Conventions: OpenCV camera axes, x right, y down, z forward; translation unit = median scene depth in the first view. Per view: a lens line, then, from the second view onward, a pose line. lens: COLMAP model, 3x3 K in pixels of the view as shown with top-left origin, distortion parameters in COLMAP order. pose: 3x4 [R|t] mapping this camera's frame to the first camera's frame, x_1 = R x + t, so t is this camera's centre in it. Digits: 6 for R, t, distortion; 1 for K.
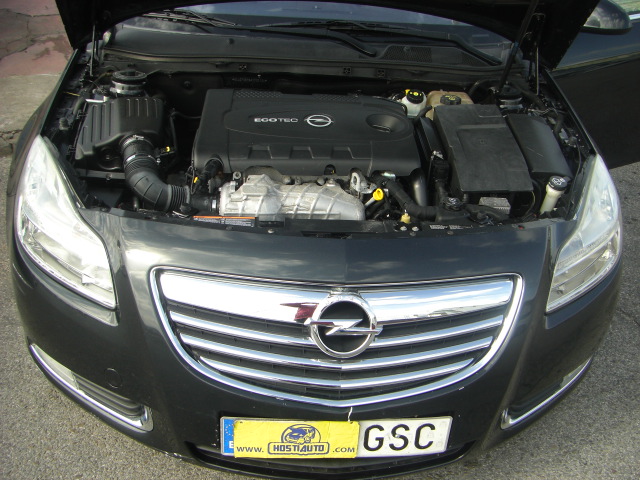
lens RADIAL K [[720.0, 0, 323.5], [0, 720.0, 240.0], [0, 0, 1]] dist [-0.196157, 0.174772]
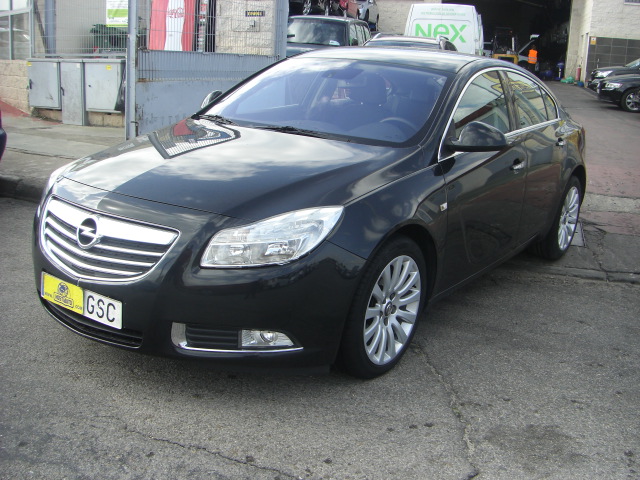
lens RADIAL K [[720.0, 0, 323.5], [0, 720.0, 240.0], [0, 0, 1]] dist [-0.196157, 0.174772]
pose [[0.789000, 0.151313, -0.595470, 1.543762], [-0.326044, 0.924587, -0.197065, 0.288324], [0.520745, 0.349633, 0.778833, -0.113165]]
